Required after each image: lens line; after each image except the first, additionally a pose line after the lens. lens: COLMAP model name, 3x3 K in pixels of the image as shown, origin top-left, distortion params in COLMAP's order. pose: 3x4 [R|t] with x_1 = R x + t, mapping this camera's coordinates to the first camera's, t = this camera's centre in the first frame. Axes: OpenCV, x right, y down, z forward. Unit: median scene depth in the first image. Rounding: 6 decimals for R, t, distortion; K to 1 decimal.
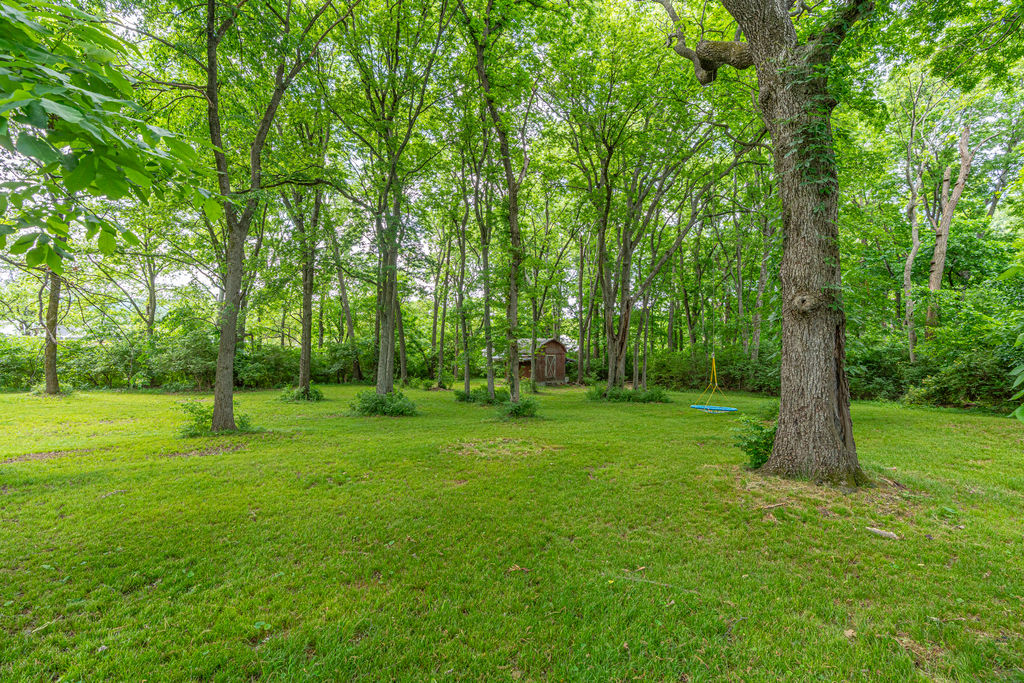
lens RADIAL K [[482.5, 0, 512.0], [0, 482.5, 341.5], [0, 0, 1]] dist [-0.001552, -0.000255]
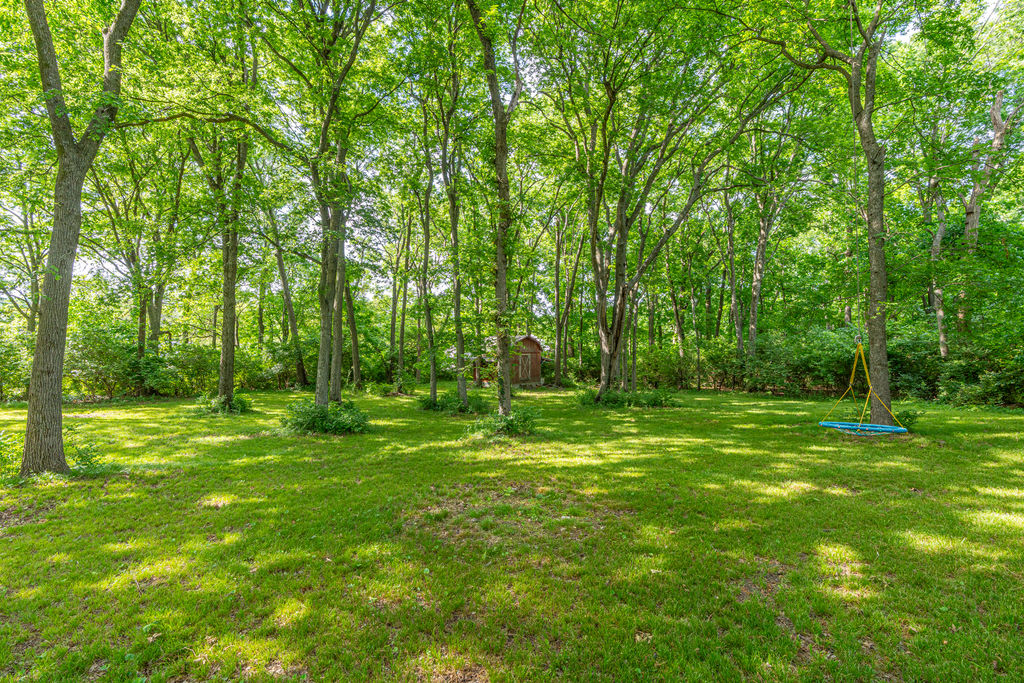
lens RADIAL K [[482.5, 0, 512.0], [0, 482.5, 341.5], [0, 0, 1]] dist [-0.001552, -0.000255]
pose [[0.996620, -0.008433, 0.081715, -0.021787], [0.008700, 0.999958, -0.002910, 0.009286], [-0.081687, 0.003611, 0.996651, 0.139417]]
